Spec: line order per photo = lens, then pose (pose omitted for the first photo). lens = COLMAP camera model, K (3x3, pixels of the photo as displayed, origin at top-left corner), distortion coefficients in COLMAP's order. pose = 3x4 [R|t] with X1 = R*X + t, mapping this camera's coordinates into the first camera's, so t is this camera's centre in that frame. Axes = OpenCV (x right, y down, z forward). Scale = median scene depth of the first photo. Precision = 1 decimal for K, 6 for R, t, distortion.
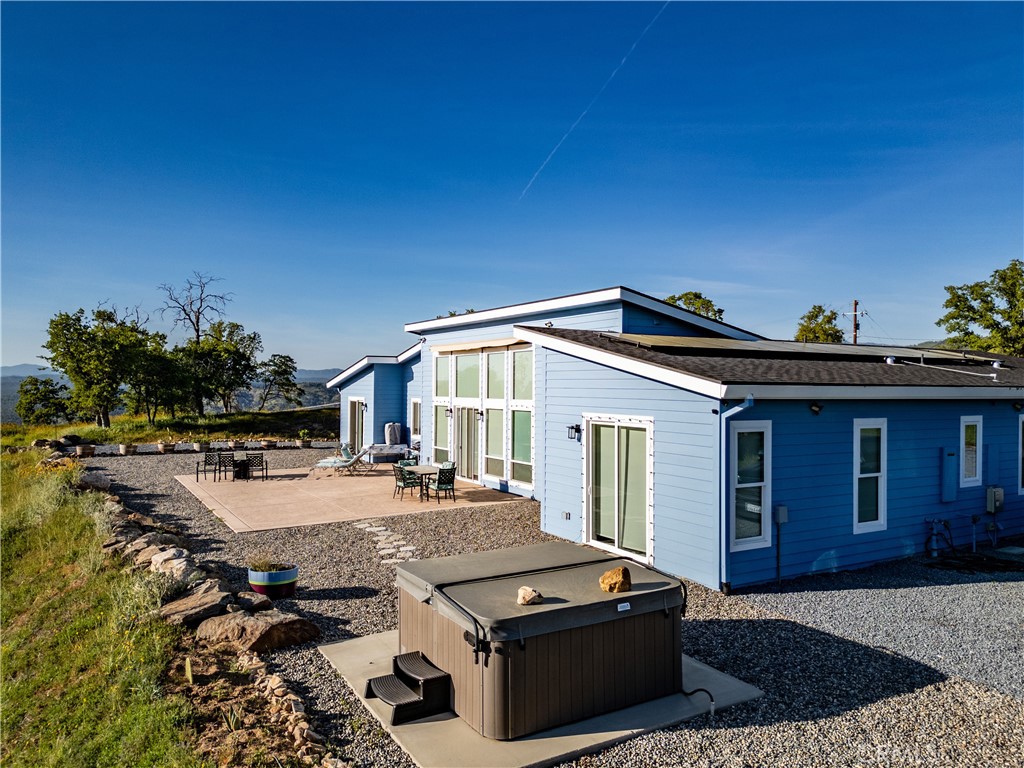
lens RADIAL K [[732.2, 0, 547.9], [0, 732.2, 385.9], [0, 0, 1]] dist [0.075009, -0.075347]
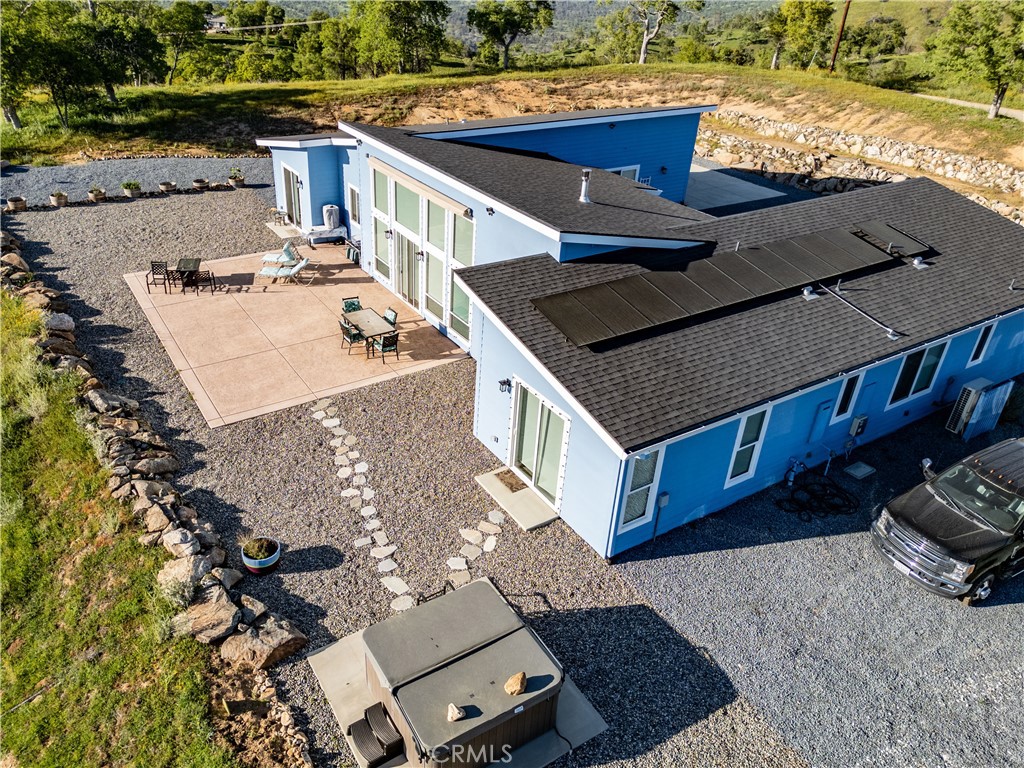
lens RADIAL K [[751.1, 0, 512.0], [0, 751.1, 384.0], [0, 0, 1]] dist [0.076921, -0.087294]
pose [[0.998260, 0.041899, 0.041489, -0.001362], [-0.056932, 0.868027, 0.493243, -0.512189], [-0.015347, -0.494747, 0.868902, -0.006916]]
